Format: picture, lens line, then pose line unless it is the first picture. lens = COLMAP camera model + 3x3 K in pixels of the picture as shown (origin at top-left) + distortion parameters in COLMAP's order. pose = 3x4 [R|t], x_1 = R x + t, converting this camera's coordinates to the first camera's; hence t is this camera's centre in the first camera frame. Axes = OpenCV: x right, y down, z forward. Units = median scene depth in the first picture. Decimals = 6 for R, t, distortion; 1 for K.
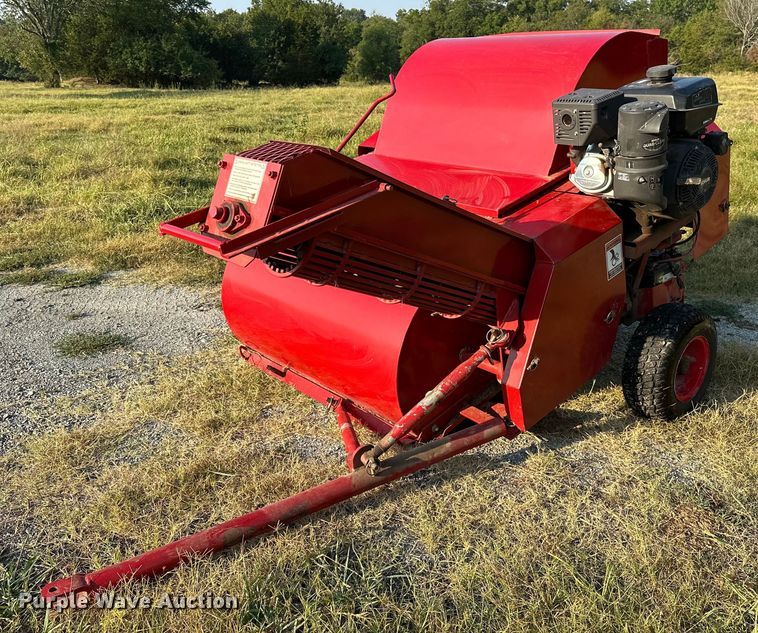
lens RADIAL K [[657.1, 0, 379.0], [0, 657.1, 316.5], [0, 0, 1]] dist [0.110814, -0.186733]
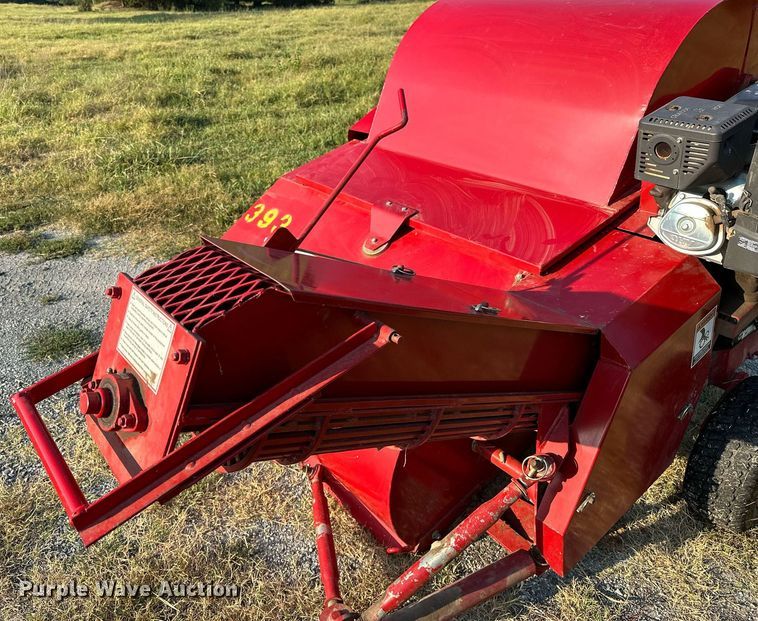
lens RADIAL K [[585.1, 0, 309.2], [0, 585.1, 307.8], [0, 0, 1]] dist [0.059176, -0.076218]
pose [[0.995505, 0.031027, -0.089484, -0.009775], [-0.018954, 0.990969, 0.132746, -0.175035], [0.092795, -0.130454, 0.987102, 0.302163]]
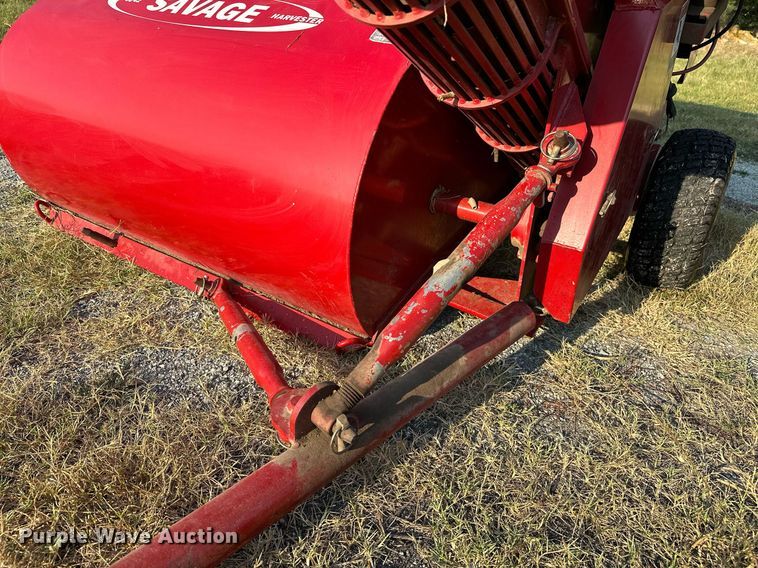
lens RADIAL K [[547.7, 0, 375.3], [0, 547.7, 282.9], [0, 0, 1]] dist [0.015180, -0.029223]
pose [[0.957966, -0.042704, 0.283684, -0.065597], [0.000072, 0.988894, 0.148621, 0.056183], [-0.286881, -0.142353, 0.947331, 0.500176]]
